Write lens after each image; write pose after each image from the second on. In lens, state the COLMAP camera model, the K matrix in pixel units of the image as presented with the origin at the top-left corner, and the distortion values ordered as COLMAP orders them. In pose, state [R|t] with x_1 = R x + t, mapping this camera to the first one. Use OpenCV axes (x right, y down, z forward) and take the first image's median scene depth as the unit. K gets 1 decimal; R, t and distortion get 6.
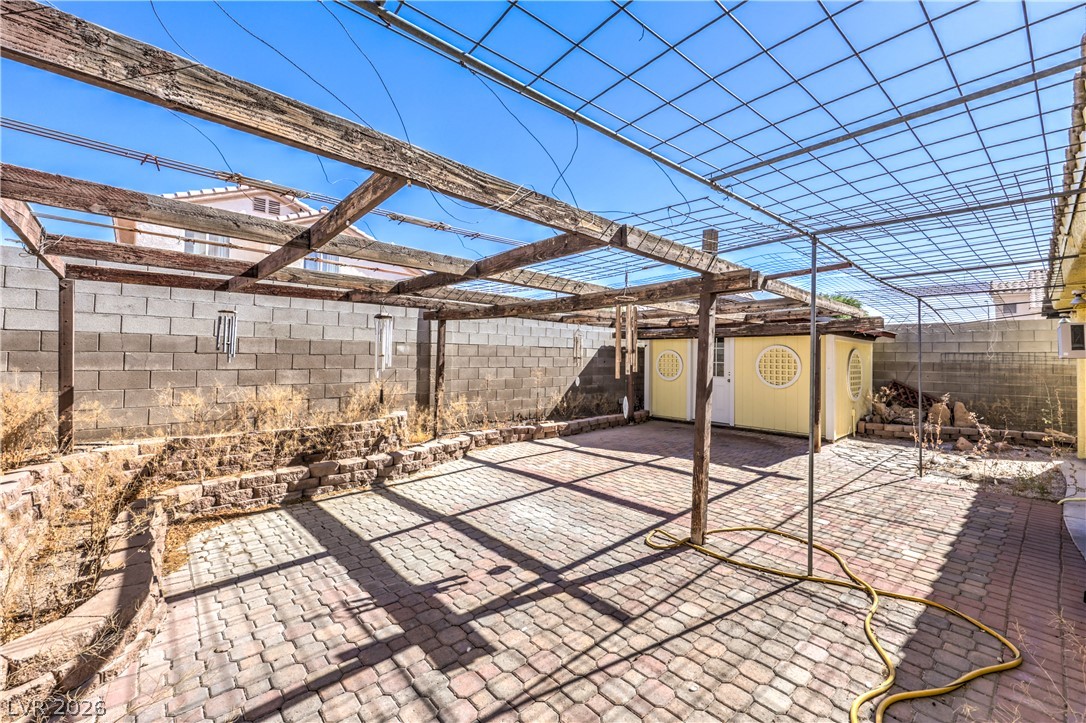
lens RADIAL K [[446.4, 0, 560.2], [0, 446.4, 353.6], [0, 0, 1]] dist [0.002587, 0.000752]
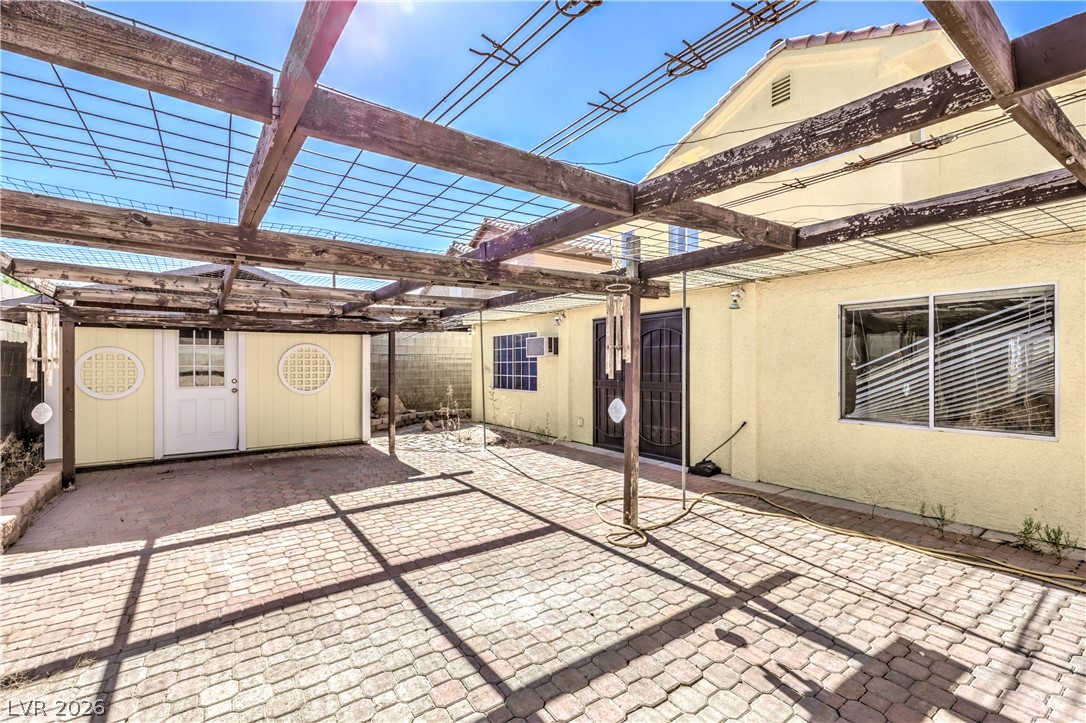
lens RADIAL K [[466.1, 0, 542.1], [0, 466.1, 364.0], [0, 0, 1]] dist [0.002726, 0.000714]
pose [[0.144670, -0.012890, 0.989396, -0.853196], [-0.003015, 0.999905, 0.013468, 0.016068], [-0.989475, -0.004932, 0.144618, 1.080872]]
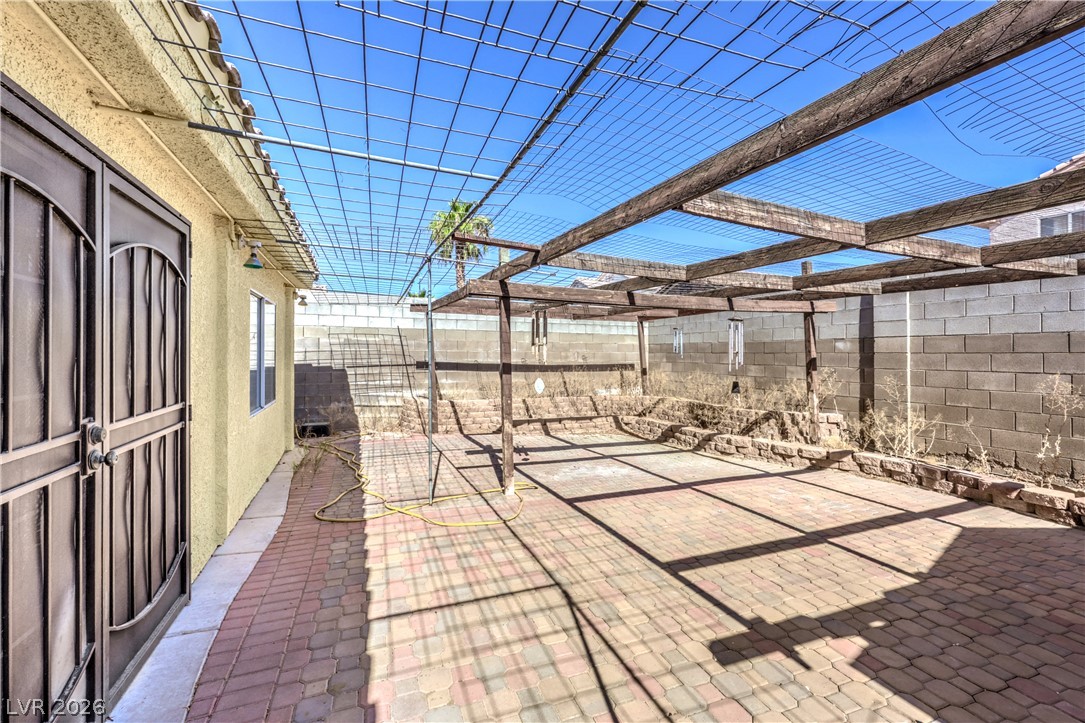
lens RADIAL K [[446.0, 0, 534.0], [0, 446.0, 357.9], [0, 0, 1]] dist [0.002587, 0.000752]
pose [[-0.365937, -0.006128, -0.930619, 1.520062], [-0.002743, 0.999981, -0.005506, 0.042967], [0.930635, 0.000538, -0.365947, 1.582770]]
